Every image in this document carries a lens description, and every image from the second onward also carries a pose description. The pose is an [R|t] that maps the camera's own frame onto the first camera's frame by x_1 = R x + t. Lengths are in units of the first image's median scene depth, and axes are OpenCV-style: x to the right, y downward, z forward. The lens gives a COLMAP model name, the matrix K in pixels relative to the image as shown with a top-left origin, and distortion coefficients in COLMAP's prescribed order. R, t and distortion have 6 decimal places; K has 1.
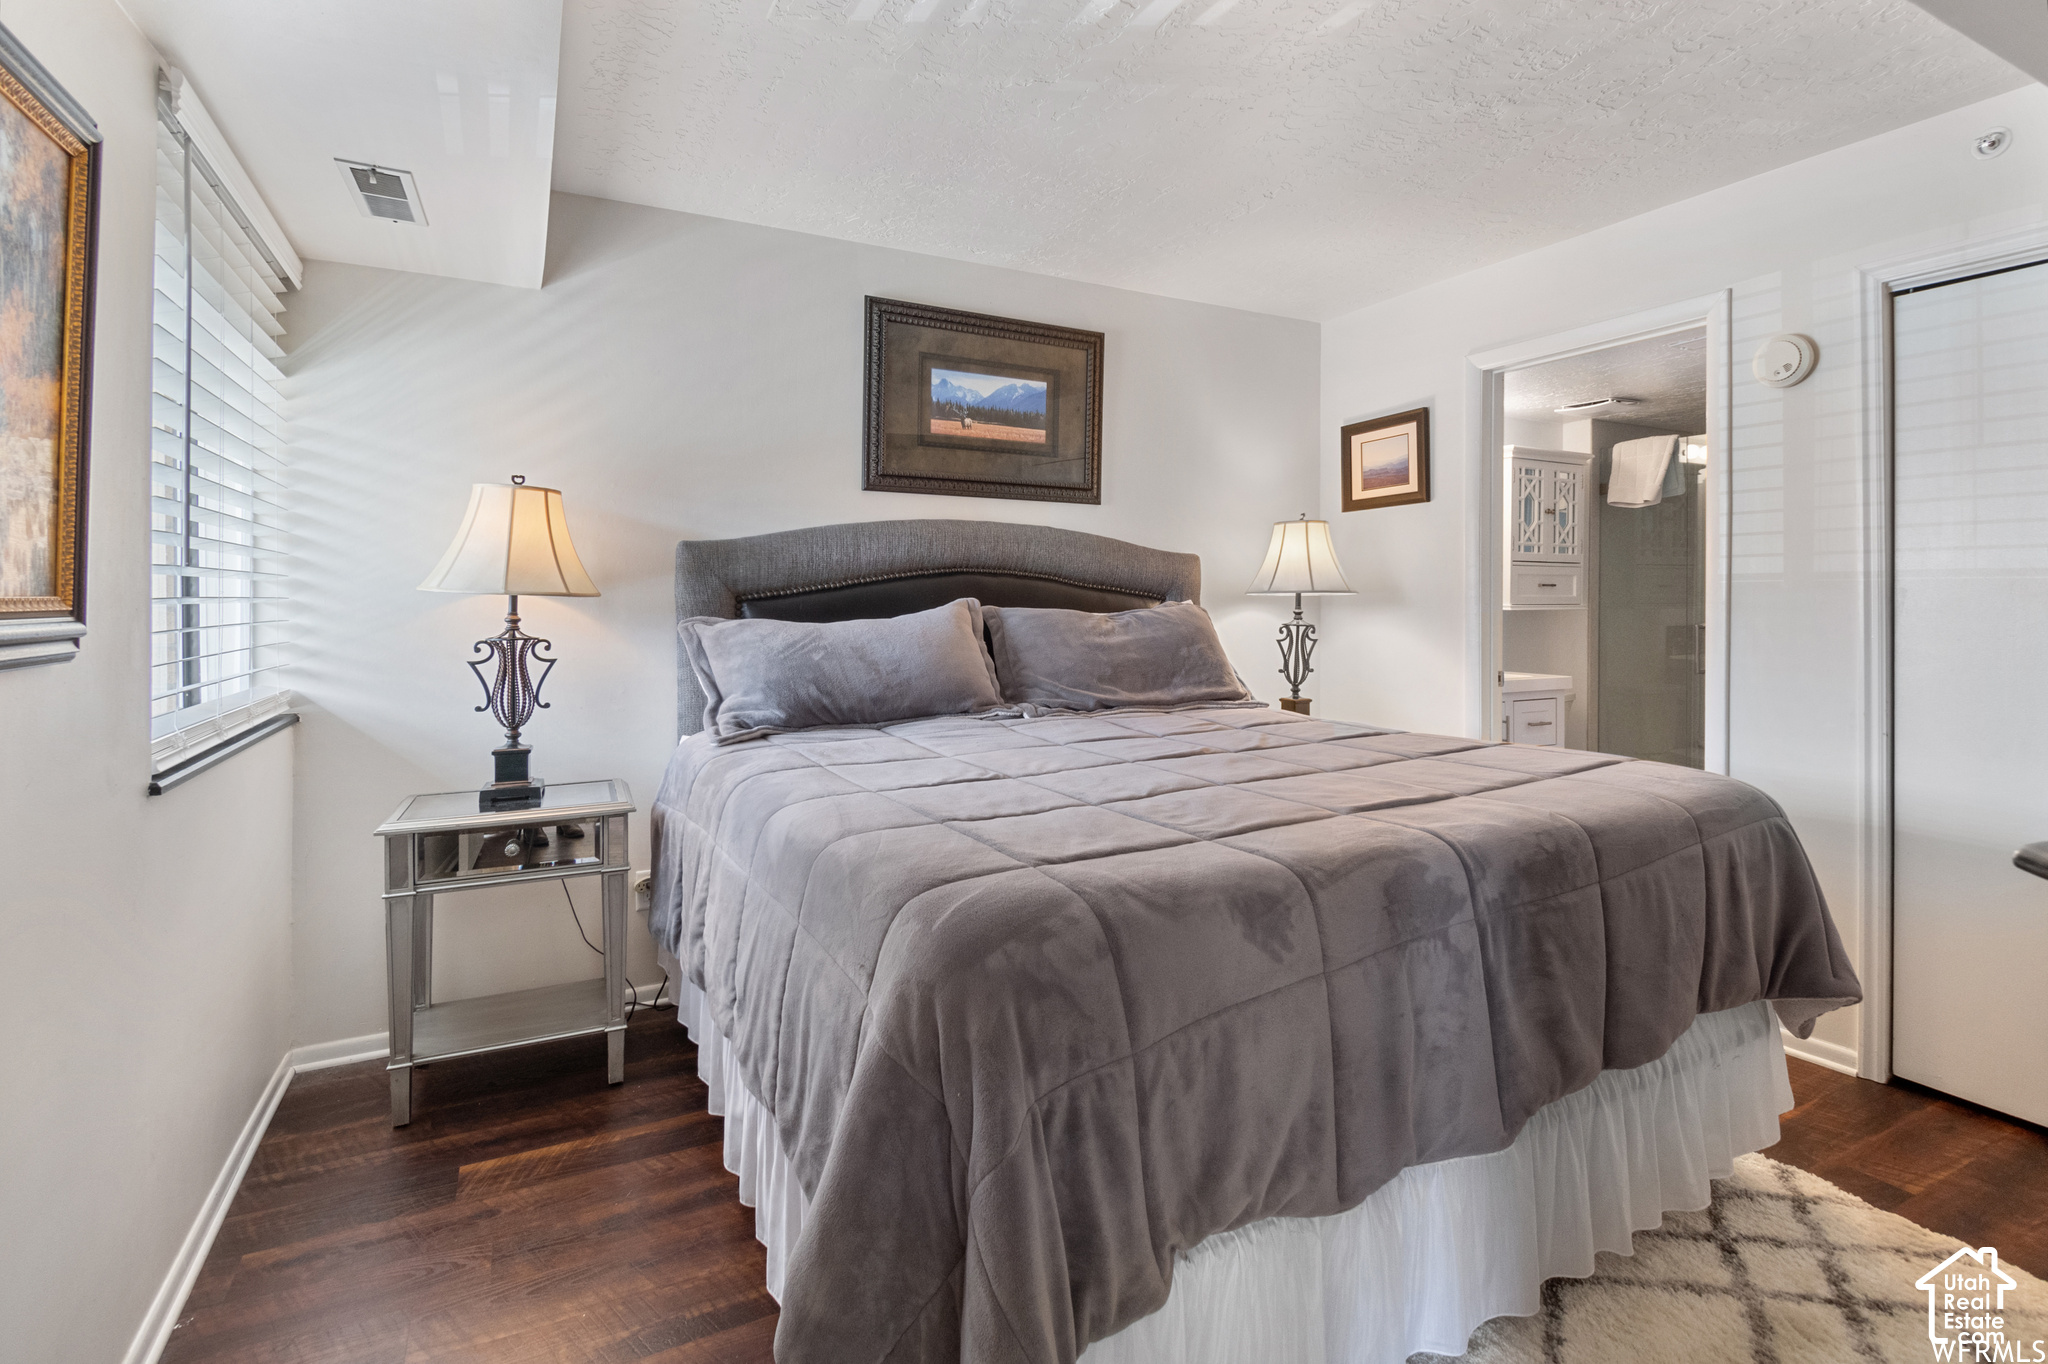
lens RADIAL K [[945.9, 0, 1016.9], [0, 945.9, 593.7], [0, 0, 1]] dist [-0.004307, -0.001340]
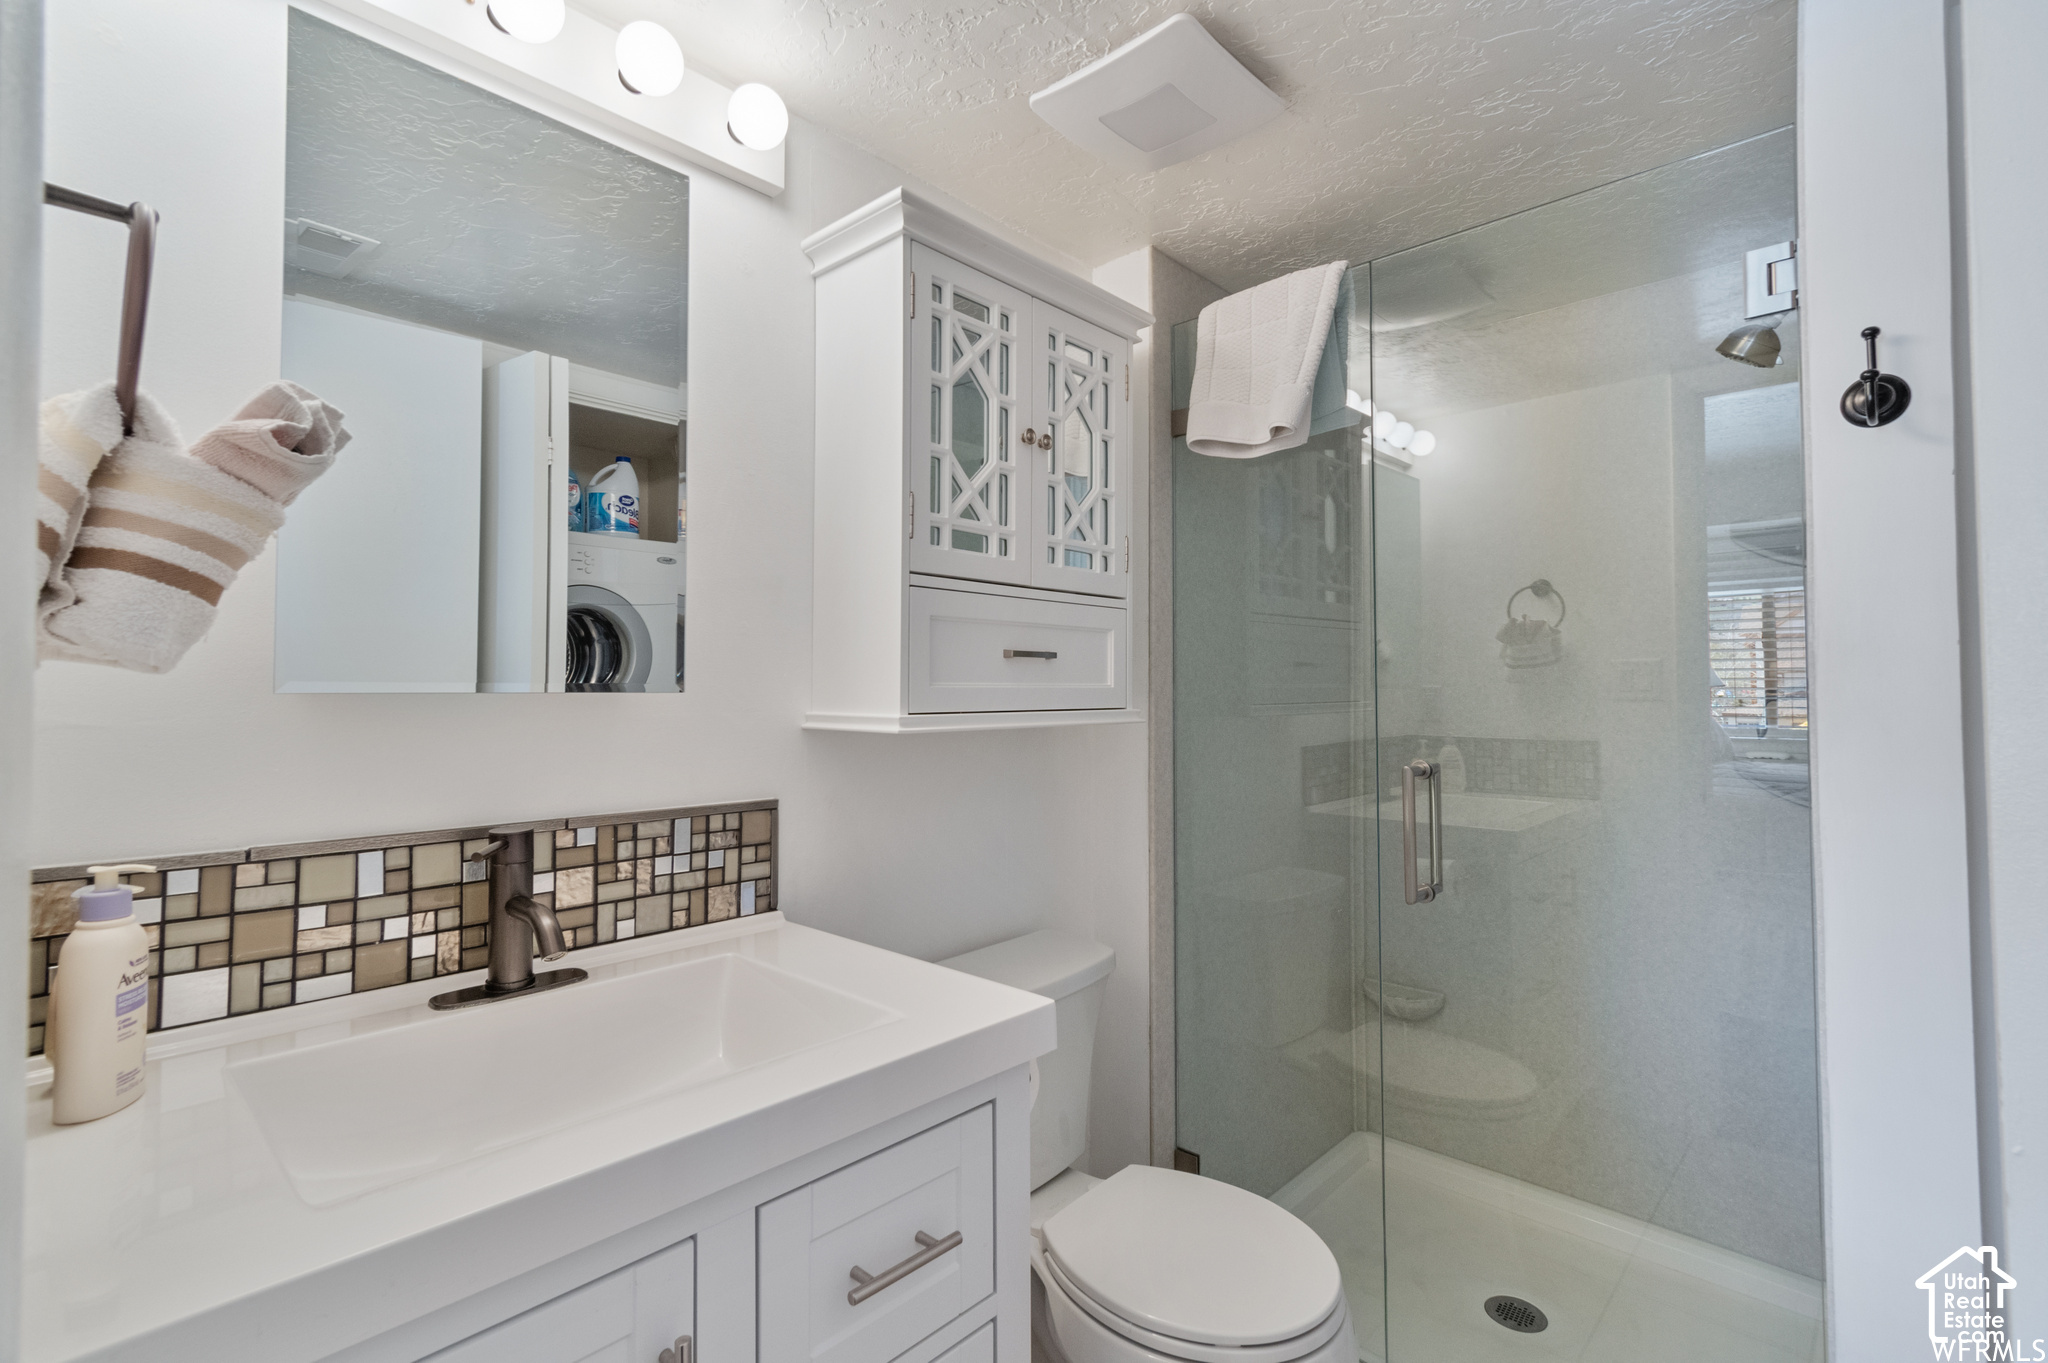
lens RADIAL K [[930.3, 0, 1020.9], [0, 930.3, 676.9], [0, 0, 1]] dist [-0.001456, -0.000065]
pose [[0.938743, -0.005784, 0.344569, 0.434102], [0.010334, 0.999882, -0.011371, 0.002570], [-0.344462, 0.014236, 0.938692, 0.673230]]
